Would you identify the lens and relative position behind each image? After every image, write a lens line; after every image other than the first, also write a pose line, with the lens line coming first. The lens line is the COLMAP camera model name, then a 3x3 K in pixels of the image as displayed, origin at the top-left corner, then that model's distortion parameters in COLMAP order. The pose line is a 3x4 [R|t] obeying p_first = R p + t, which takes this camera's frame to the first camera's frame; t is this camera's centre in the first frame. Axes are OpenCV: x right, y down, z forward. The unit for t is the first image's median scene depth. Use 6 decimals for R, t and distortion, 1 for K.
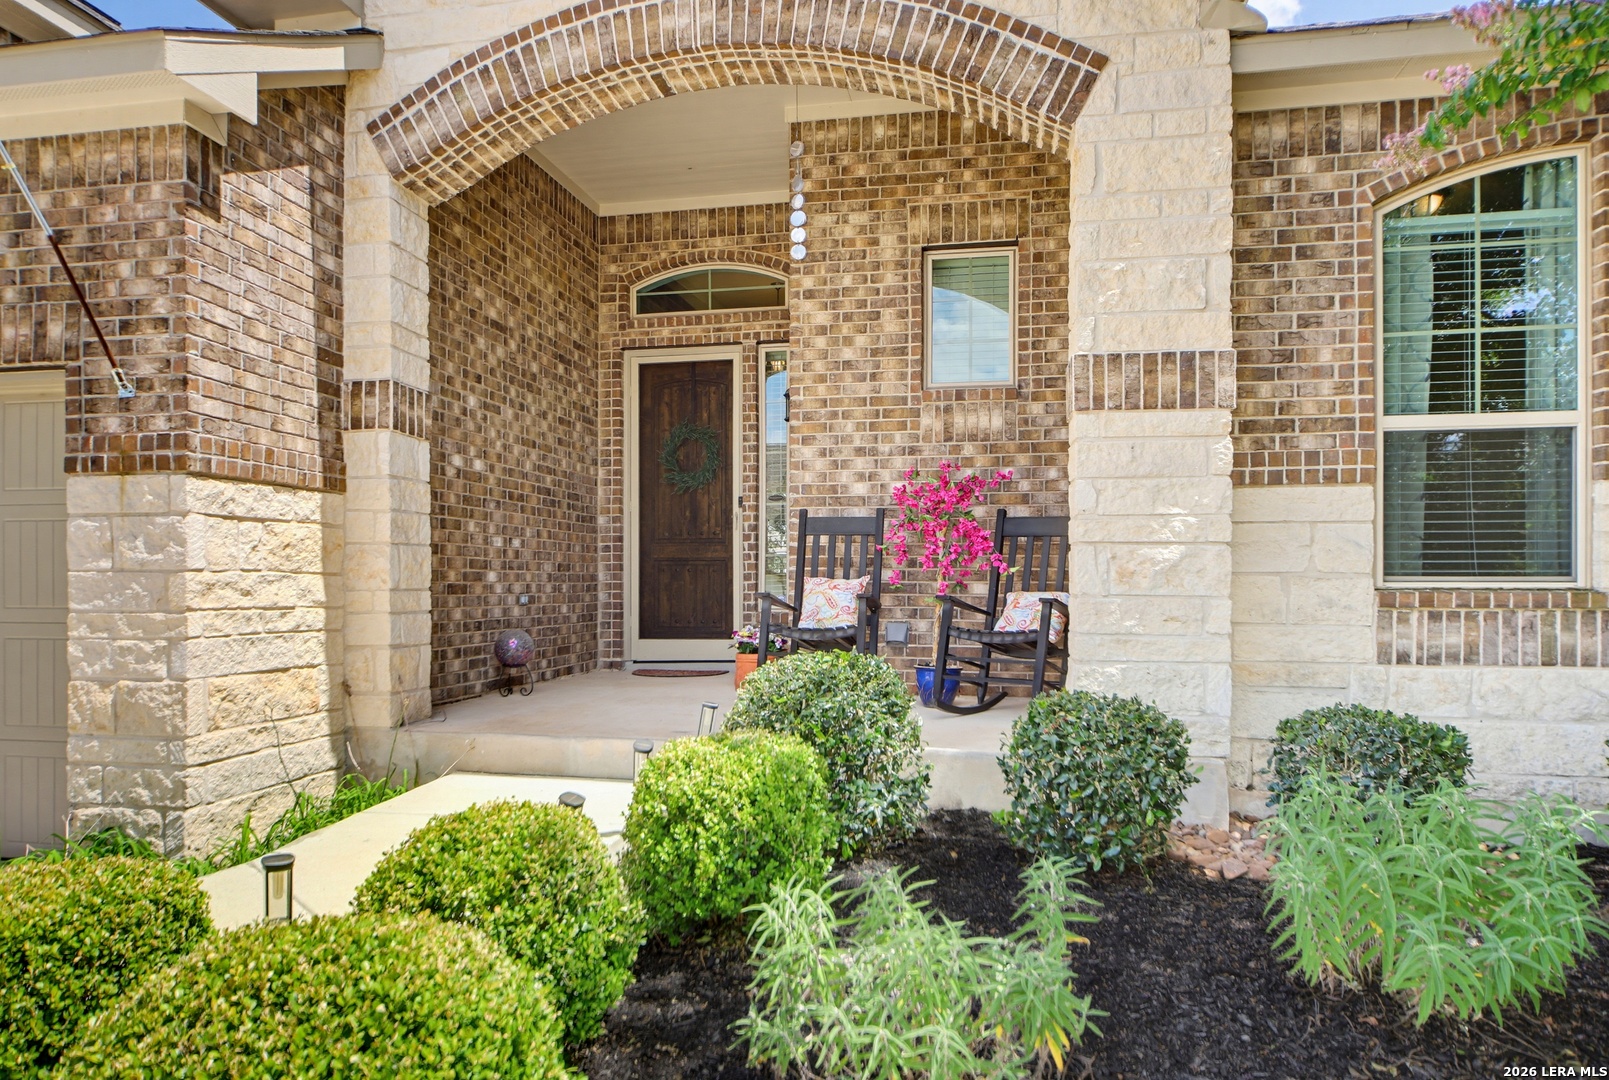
lens RADIAL K [[1050.5, 0, 803.9], [0, 1050.5, 548.6], [0, 0, 1]] dist [0.003303, 0.004758]
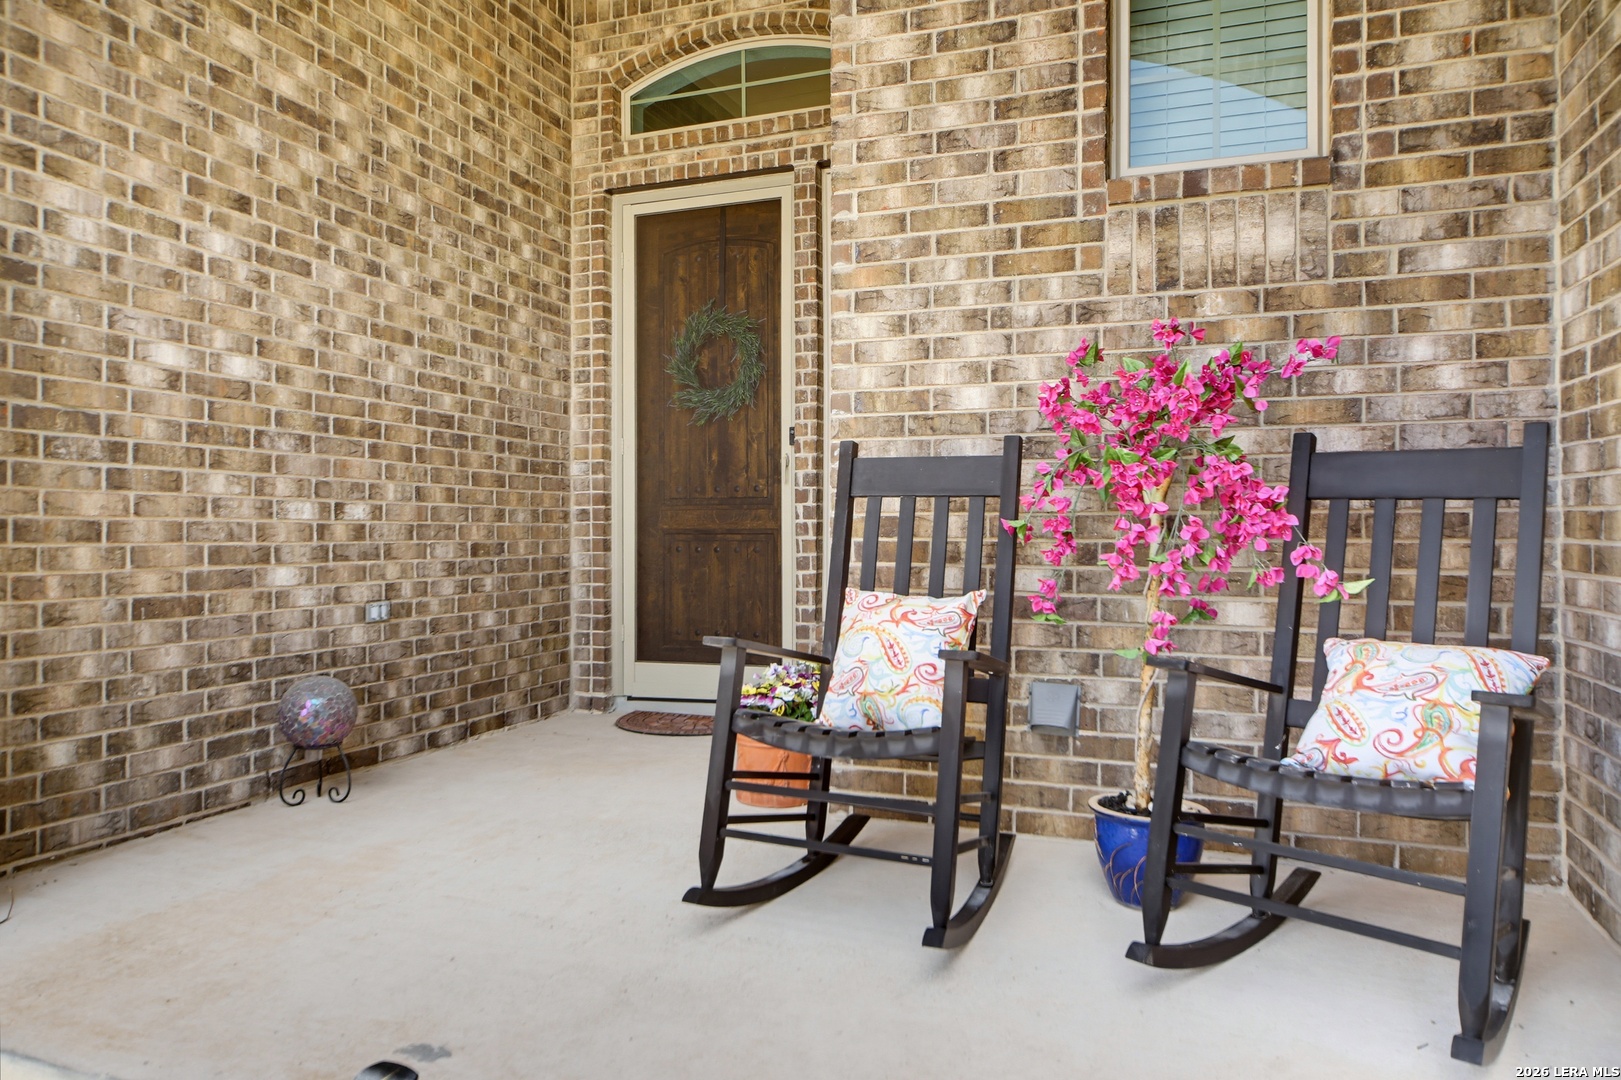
lens RADIAL K [[1058.4, 0, 818.8], [0, 1058.4, 507.7], [0, 0, 1]] dist [0.003303, 0.004758]
pose [[0.988099, -0.004505, -0.153753, 0.056724], [0.006115, 0.999931, 0.010001, -0.012207], [0.153697, -0.010823, 0.988059, 0.508329]]
